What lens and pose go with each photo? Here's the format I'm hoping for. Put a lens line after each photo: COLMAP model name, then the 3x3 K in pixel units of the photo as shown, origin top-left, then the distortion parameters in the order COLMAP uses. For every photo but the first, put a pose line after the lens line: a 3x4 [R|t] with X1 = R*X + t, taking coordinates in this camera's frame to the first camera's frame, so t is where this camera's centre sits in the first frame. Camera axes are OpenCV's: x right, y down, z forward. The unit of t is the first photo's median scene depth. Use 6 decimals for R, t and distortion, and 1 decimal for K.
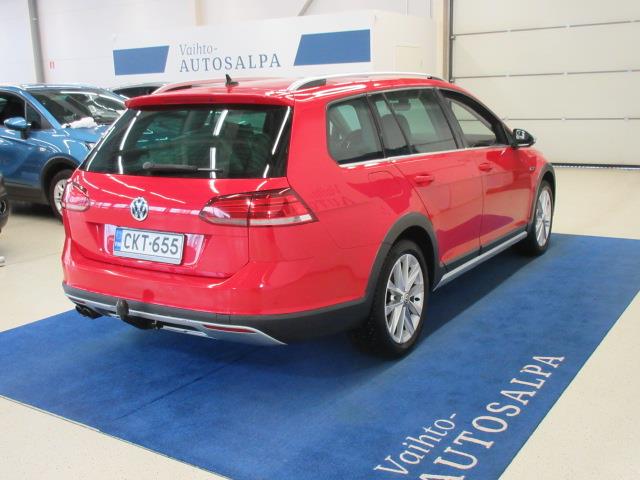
lens RADIAL K [[668.6, 0, 320.0], [0, 668.6, 240.0], [0, 0, 1]] dist [0.014530, 0.018369]
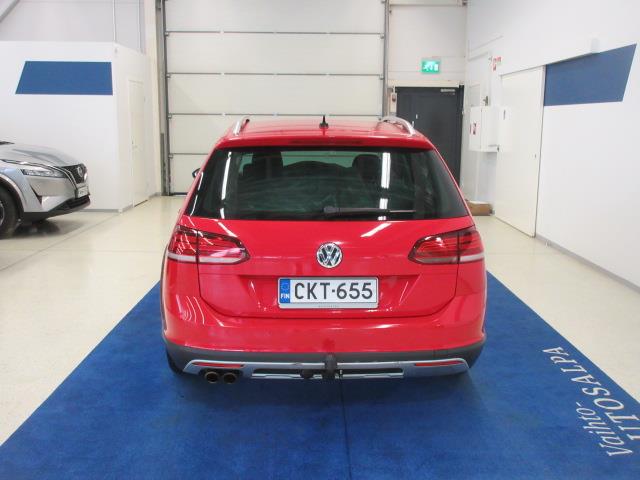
lens RADIAL K [[642.7, 0, 320.0], [0, 642.7, 240.0], [0, 0, 1]] dist [-0.001790, 0.006000]
pose [[0.841457, -0.063347, 0.536599, -0.754084], [0.085295, 0.996225, -0.016147, -0.053550], [-0.533550, 0.059356, 0.843683, 0.227699]]
